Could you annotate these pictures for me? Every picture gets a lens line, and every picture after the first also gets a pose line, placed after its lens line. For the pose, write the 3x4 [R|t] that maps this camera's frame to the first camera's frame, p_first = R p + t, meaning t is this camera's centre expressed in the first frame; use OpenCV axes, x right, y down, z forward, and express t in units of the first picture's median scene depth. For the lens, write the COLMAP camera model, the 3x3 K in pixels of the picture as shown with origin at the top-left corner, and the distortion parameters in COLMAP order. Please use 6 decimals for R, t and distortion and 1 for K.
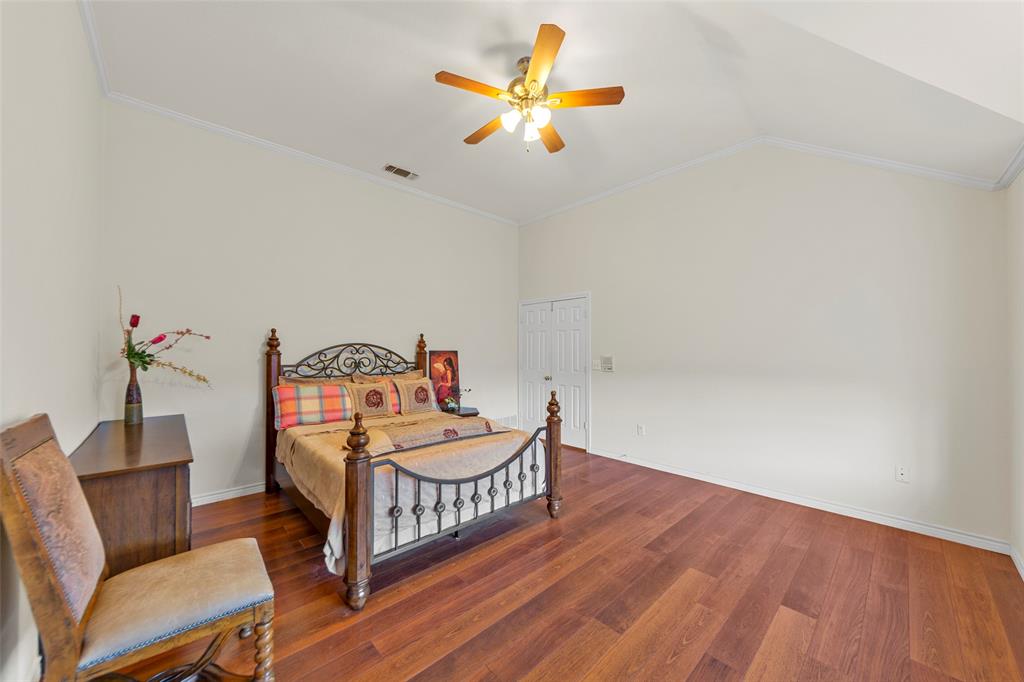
lens RADIAL K [[368.2, 0, 516.1], [0, 368.2, 342.9], [0, 0, 1]] dist [-0.004538, -0.001106]
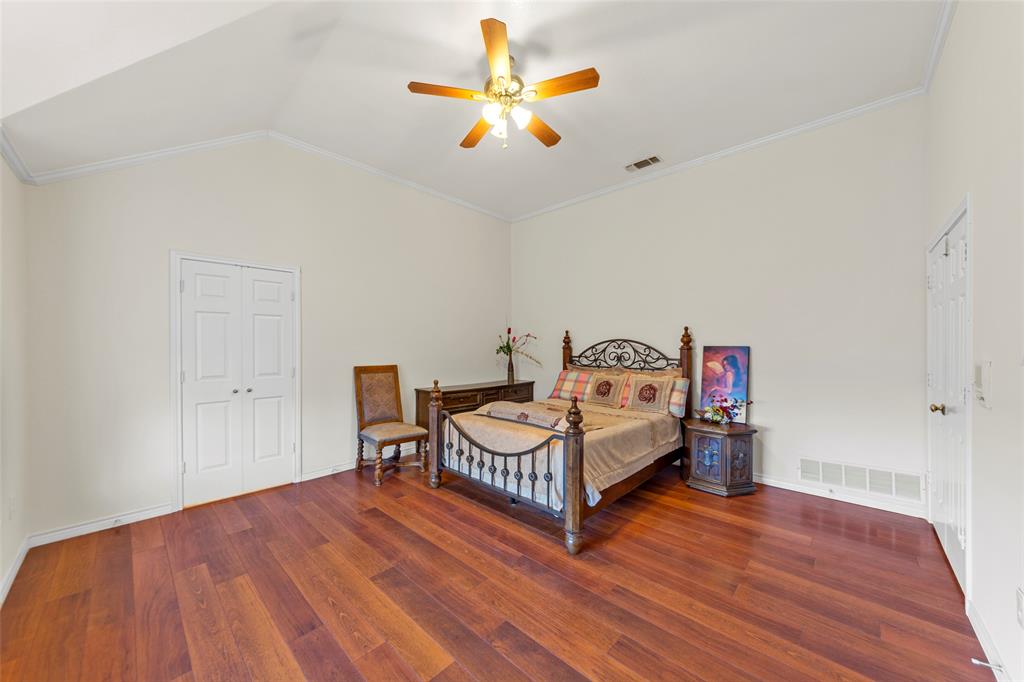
lens RADIAL K [[368.2, 0, 515.5], [0, 368.2, 344.3], [0, 0, 1]] dist [-0.004538, -0.001106]
pose [[0.065089, -0.002006, -0.997877, 0.712315], [0.016603, 0.999862, -0.000927, 0.012963], [0.997741, -0.016508, 0.065113, 0.657131]]
